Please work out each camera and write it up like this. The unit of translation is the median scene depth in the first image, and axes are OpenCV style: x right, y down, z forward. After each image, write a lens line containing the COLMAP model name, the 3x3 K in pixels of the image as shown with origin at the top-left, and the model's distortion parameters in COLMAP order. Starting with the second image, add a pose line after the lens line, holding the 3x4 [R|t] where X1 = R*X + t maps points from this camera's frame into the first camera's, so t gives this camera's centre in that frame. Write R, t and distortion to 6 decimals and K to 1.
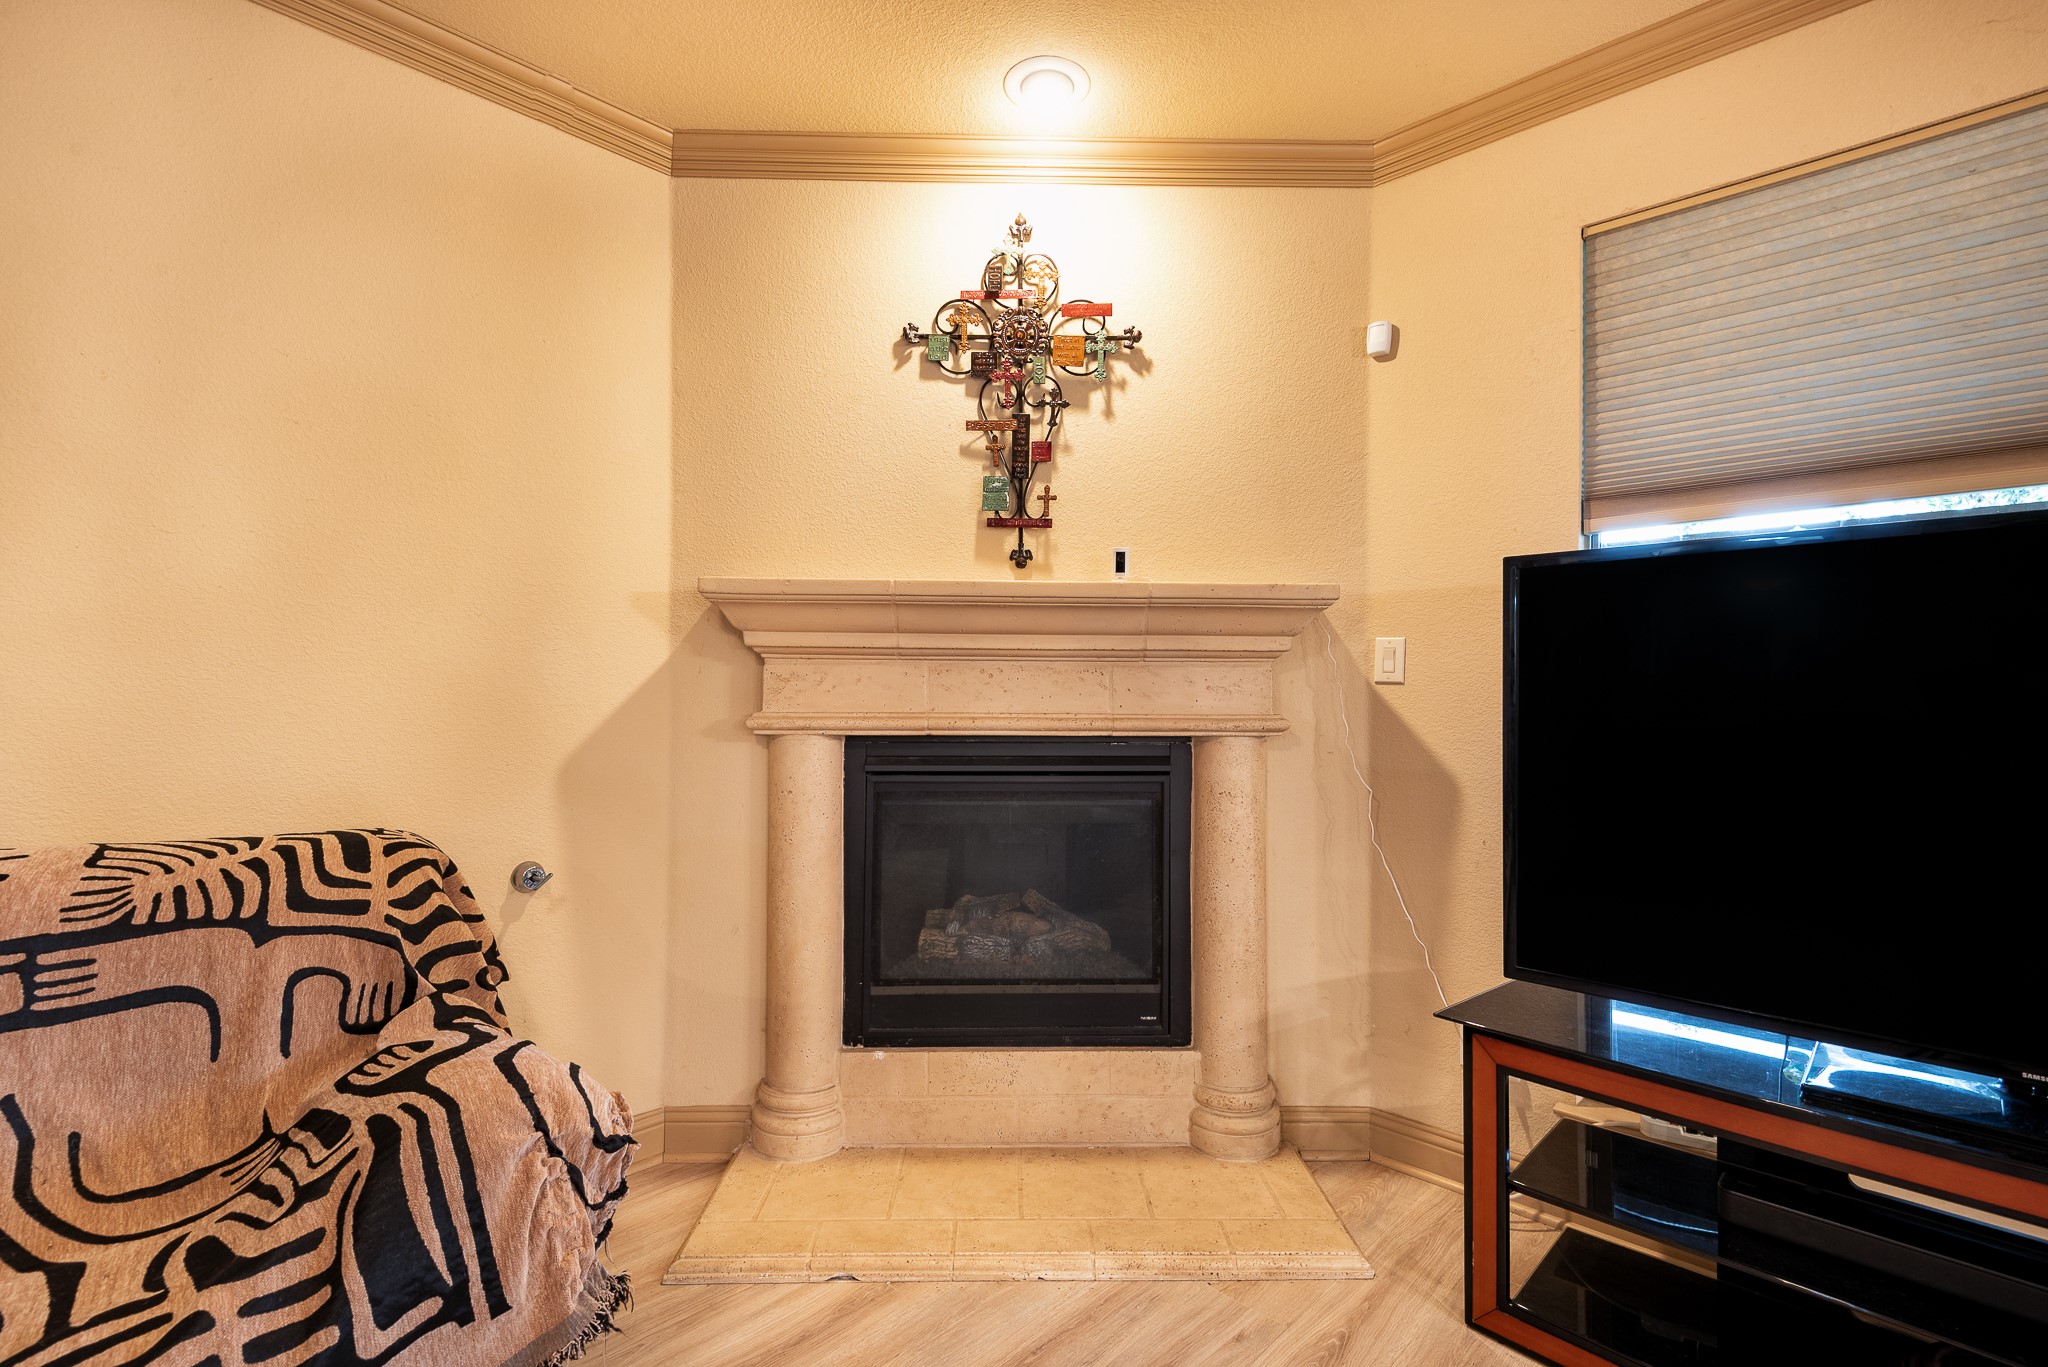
lens RADIAL K [[925.7, 0, 1021.1], [0, 925.7, 686.0], [0, 0, 1]] dist [0.030372, -0.015757]
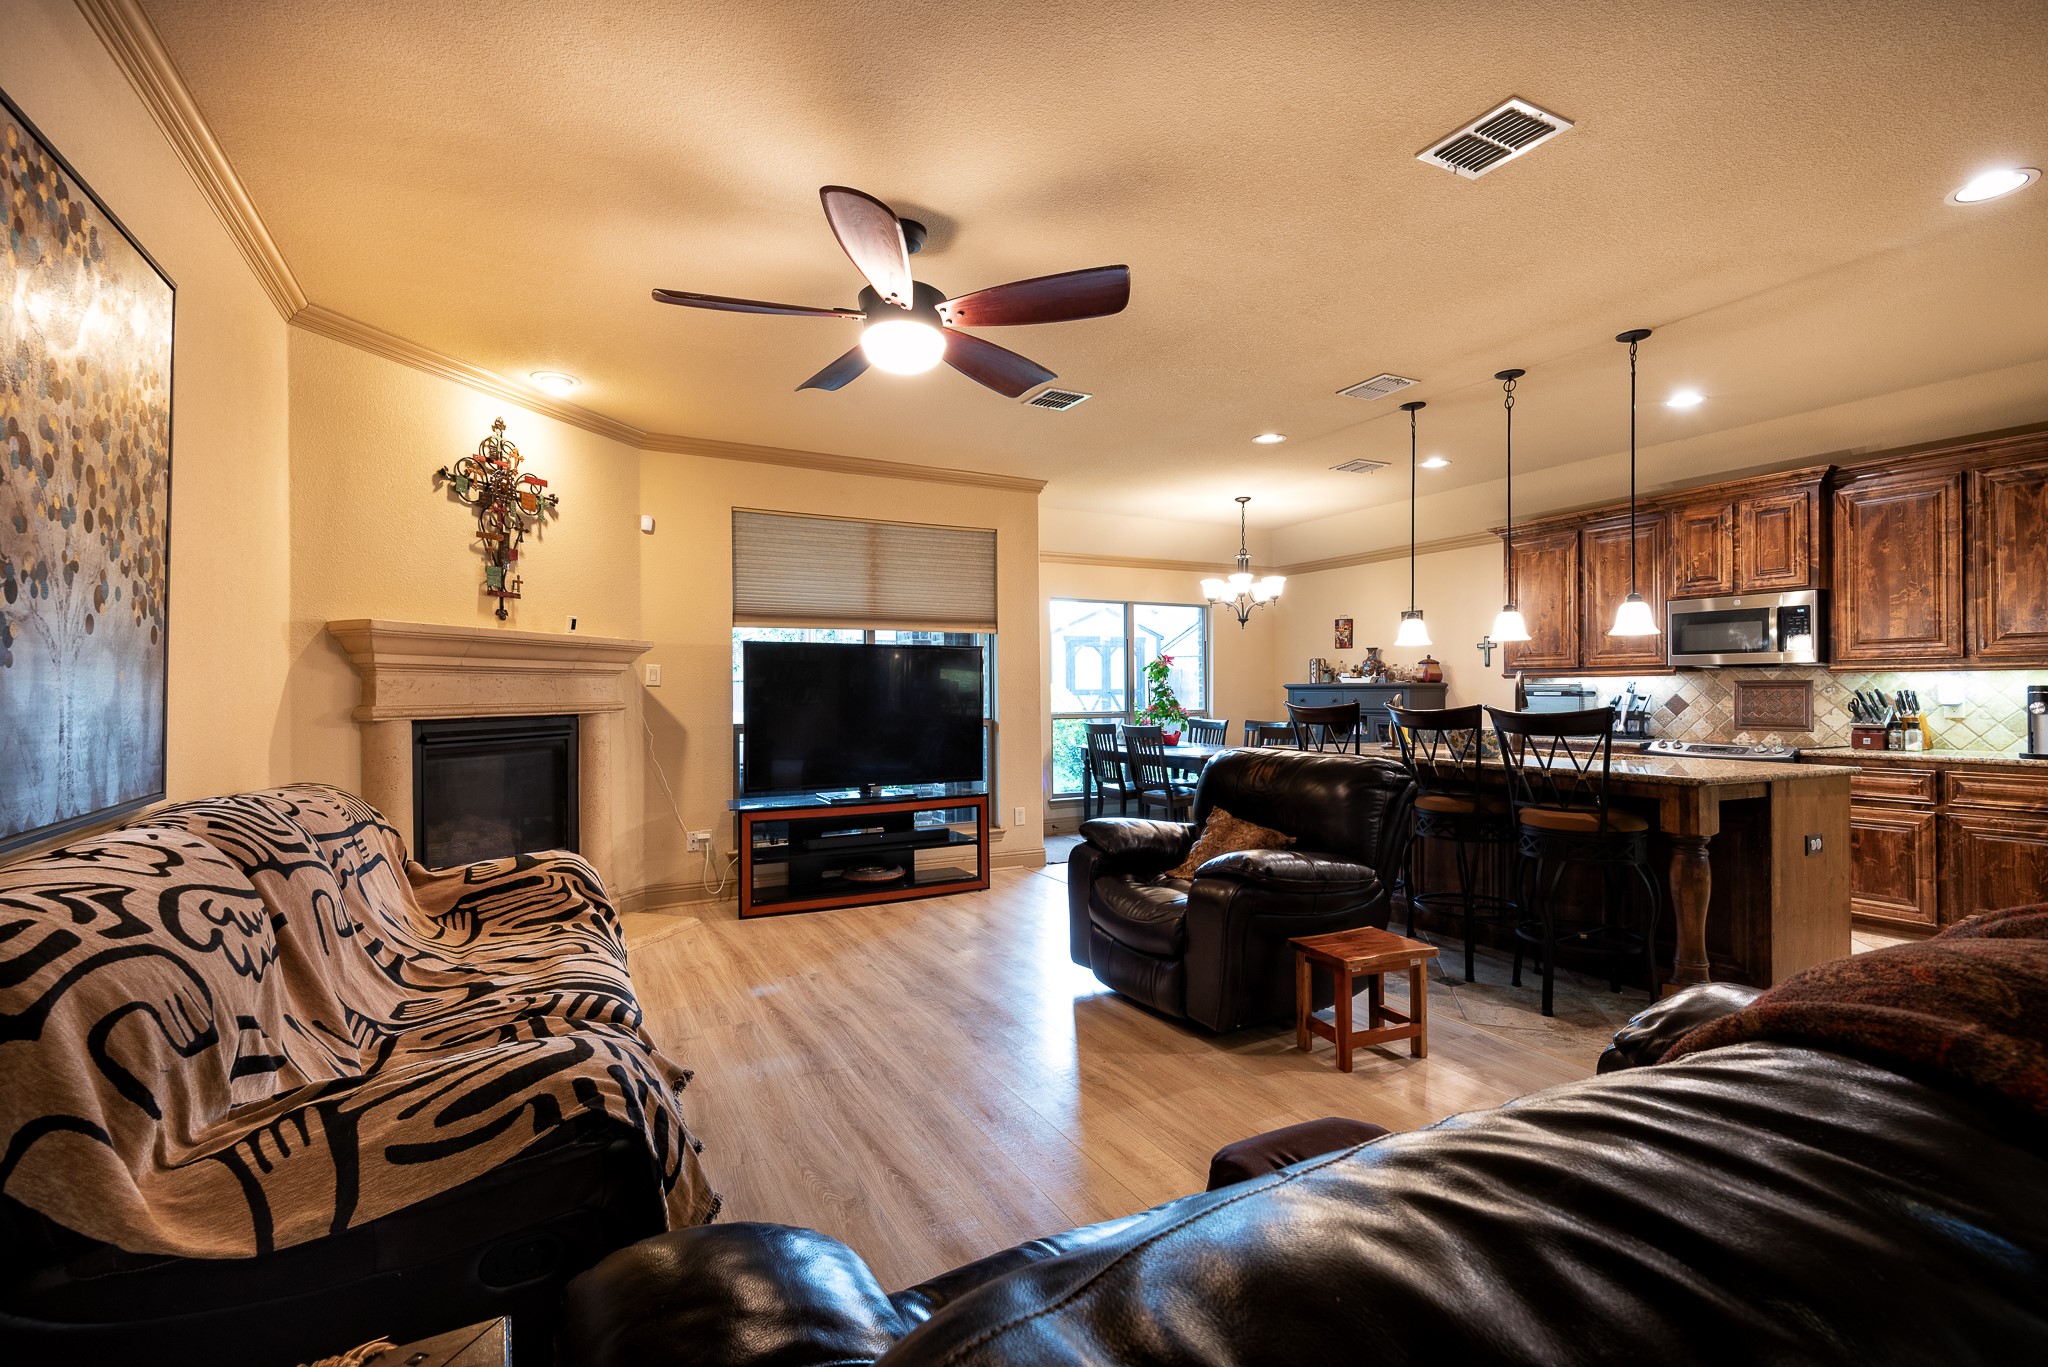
lens RADIAL K [[925.7, 0, 1024.4], [0, 925.7, 689.3], [0, 0, 1]] dist [0.030372, -0.015757]
pose [[0.310295, -0.005929, 0.950622, -1.370038], [-0.003110, 0.999969, 0.007252, -0.013847], [-0.950635, -0.005207, 0.310267, -0.476508]]
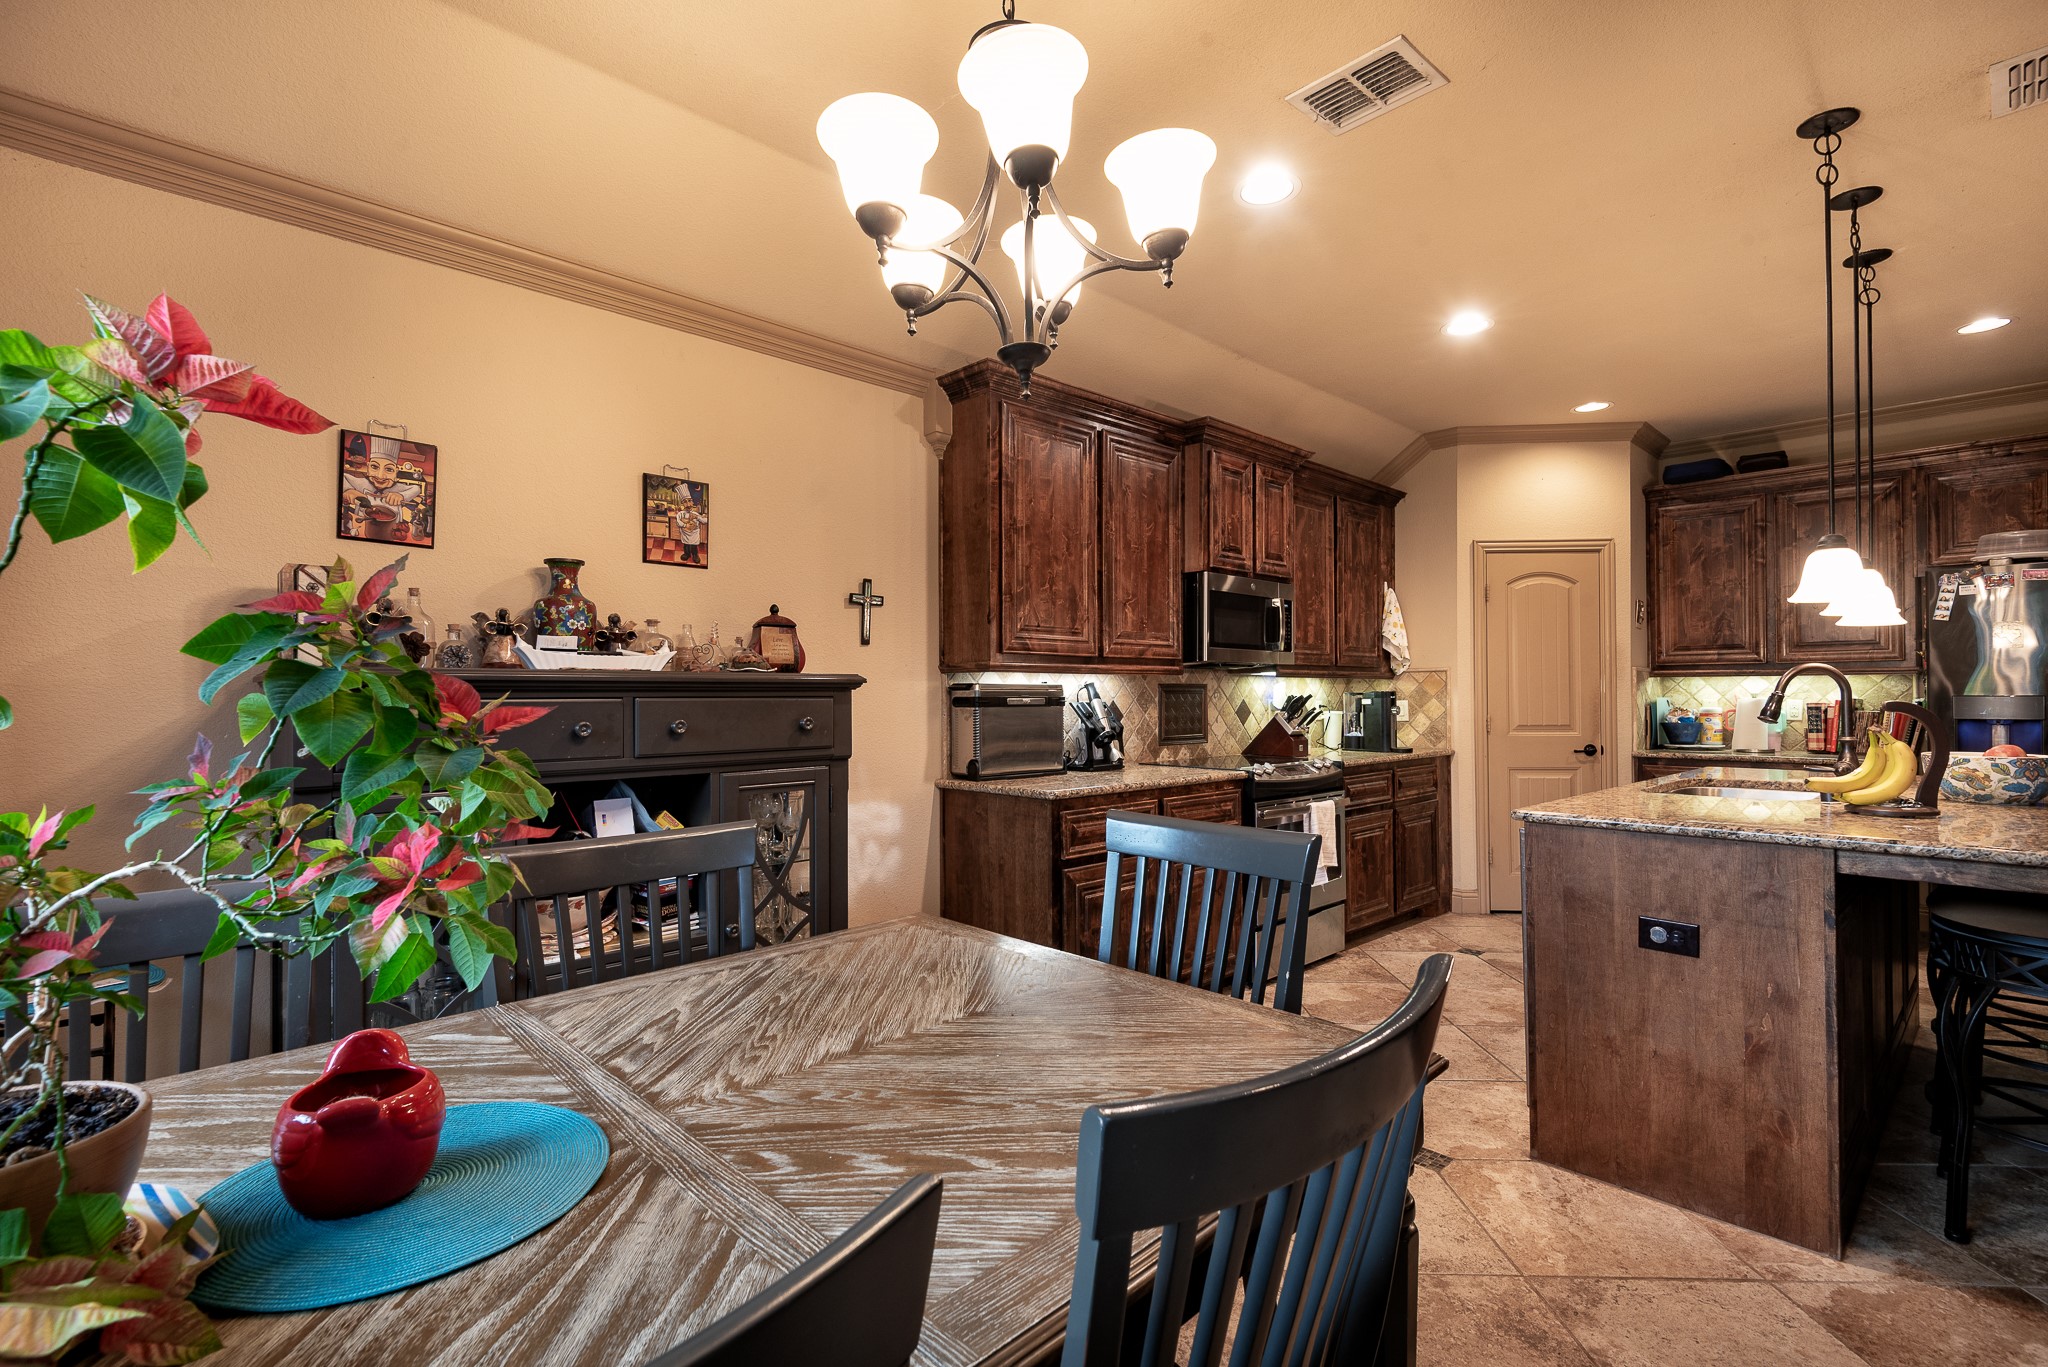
lens RADIAL K [[925.7, 0, 1023.3], [0, 925.7, 688.3], [0, 0, 1]] dist [0.030372, -0.015757]
pose [[-0.998592, -0.005978, 0.052716, 1.518213], [-0.006742, 0.999875, -0.014315, 0.013326], [-0.052624, -0.014651, -0.998507, 0.372380]]
